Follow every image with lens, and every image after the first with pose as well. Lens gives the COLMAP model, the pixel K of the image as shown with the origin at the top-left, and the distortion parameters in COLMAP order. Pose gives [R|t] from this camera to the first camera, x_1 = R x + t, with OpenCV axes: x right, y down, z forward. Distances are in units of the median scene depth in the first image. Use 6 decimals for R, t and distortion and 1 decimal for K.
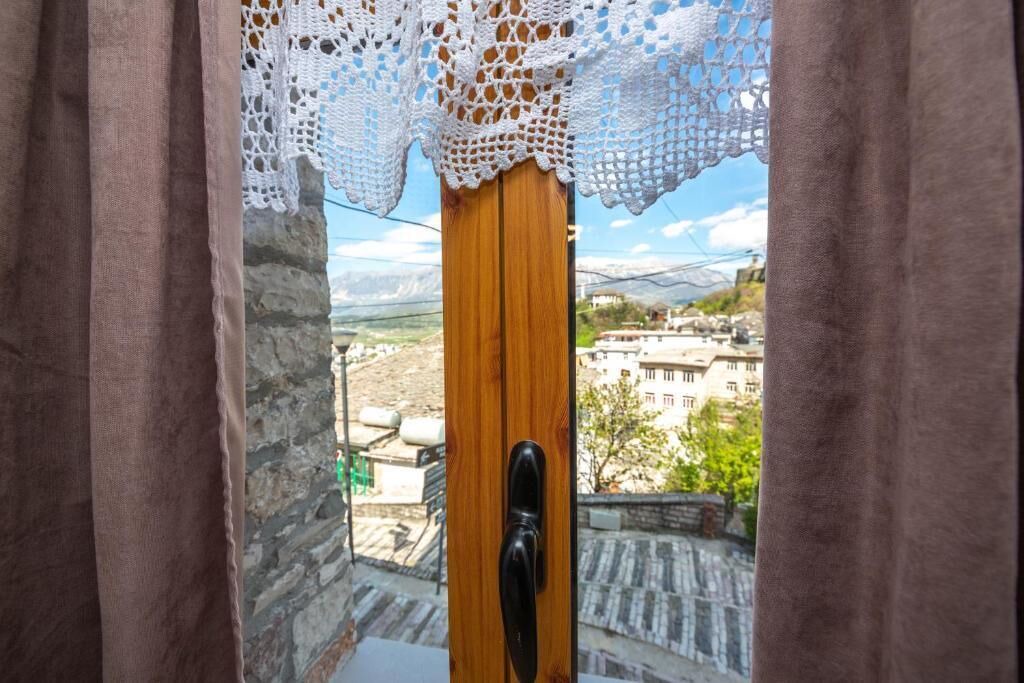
lens RADIAL K [[374.6, 0, 503.7], [0, 374.6, 328.9], [0, 0, 1]] dist [0.079787, -0.040288]
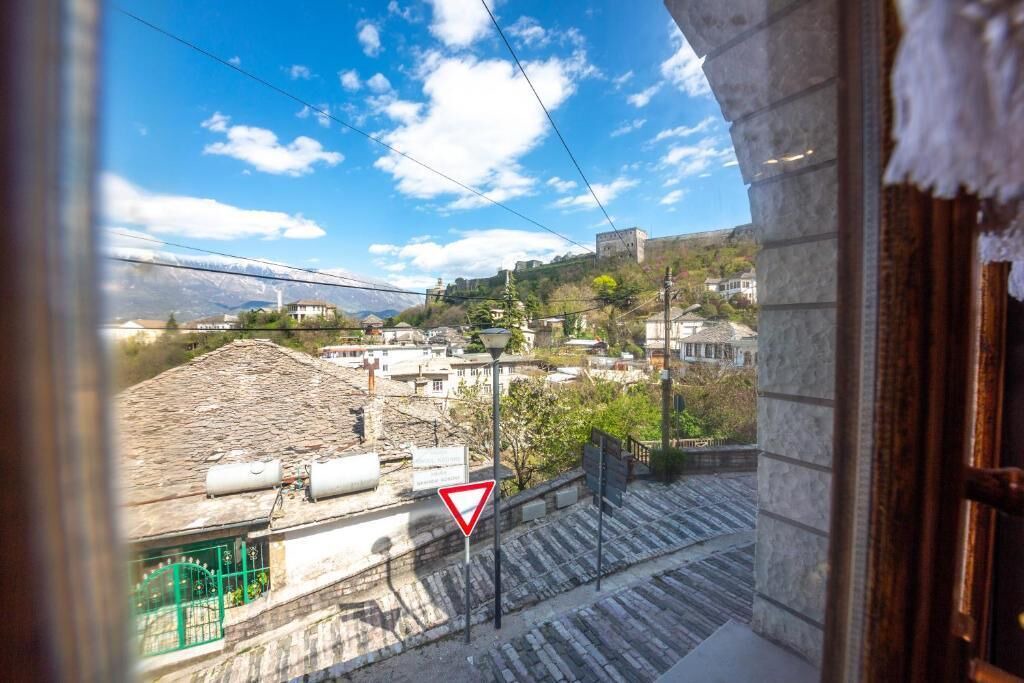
lens RADIAL K [[391.4, 0, 507.4], [0, 391.4, 342.2], [0, 0, 1]] dist [0.067424, -0.031046]
pose [[0.691040, -0.018274, 0.722585, -0.127376], [0.022924, 0.999732, 0.003359, 0.003104], [-0.722452, 0.014243, 0.691274, 0.051054]]
